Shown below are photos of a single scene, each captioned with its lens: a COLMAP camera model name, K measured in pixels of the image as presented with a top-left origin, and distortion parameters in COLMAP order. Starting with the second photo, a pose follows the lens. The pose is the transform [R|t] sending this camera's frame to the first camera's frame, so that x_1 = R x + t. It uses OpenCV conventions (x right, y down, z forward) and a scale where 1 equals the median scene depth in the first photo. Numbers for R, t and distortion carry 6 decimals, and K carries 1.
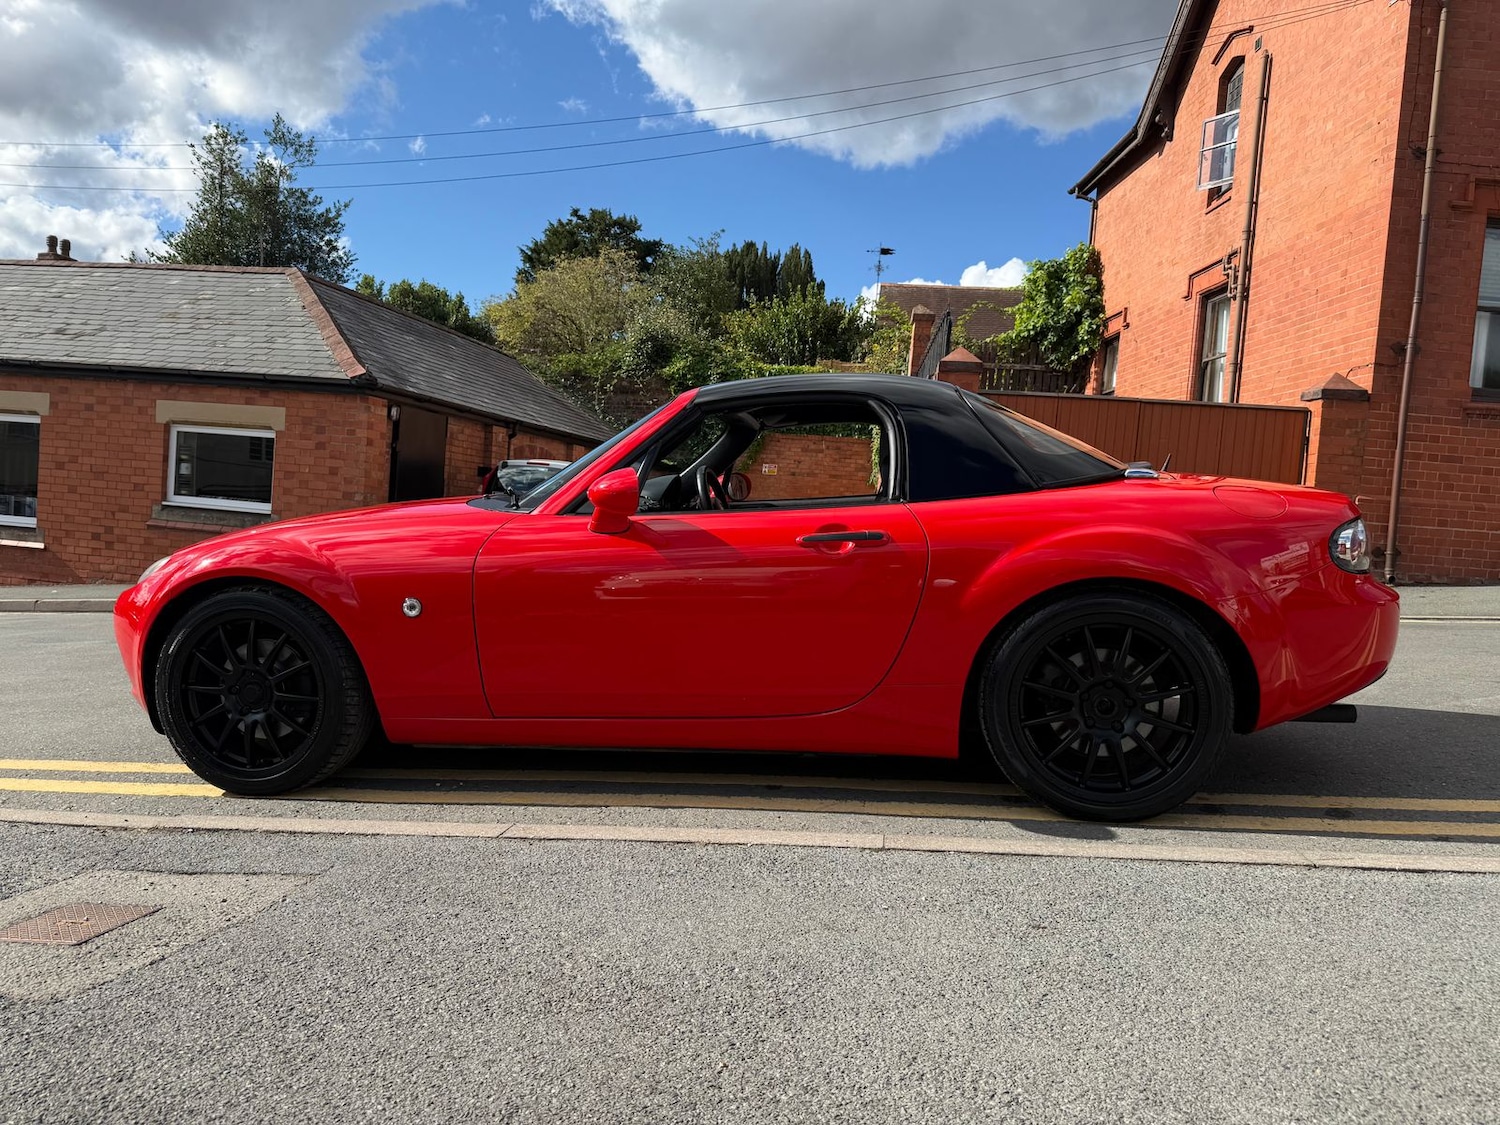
lens RADIAL K [[1049.5, 0, 760.9], [0, 1049.5, 595.1], [0, 0, 1]] dist [0.086632, -0.099029]
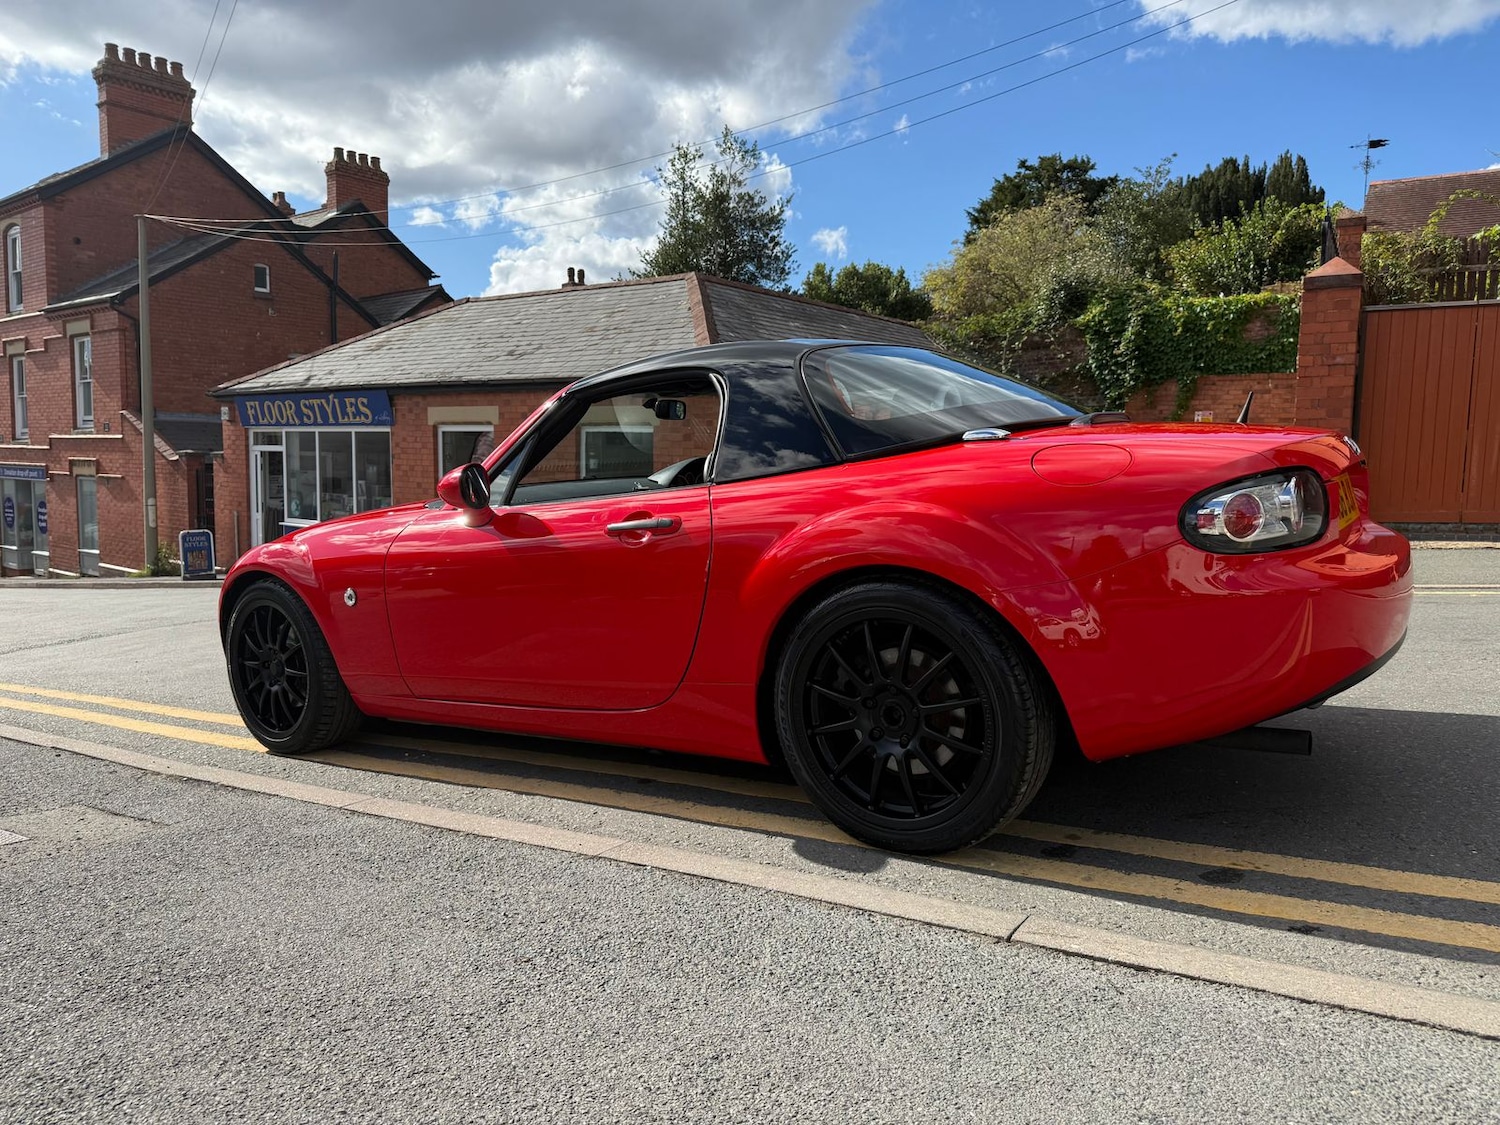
lens RADIAL K [[1079.8, 0, 750.0], [0, 1079.8, 562.5], [0, 0, 1]] dist [0.031037, -0.042467]
pose [[0.891725, -0.015933, -0.452297, 0.128163], [0.016266, 0.999863, -0.003152, -0.003362], [0.452286, -0.004546, 0.891862, 0.036151]]
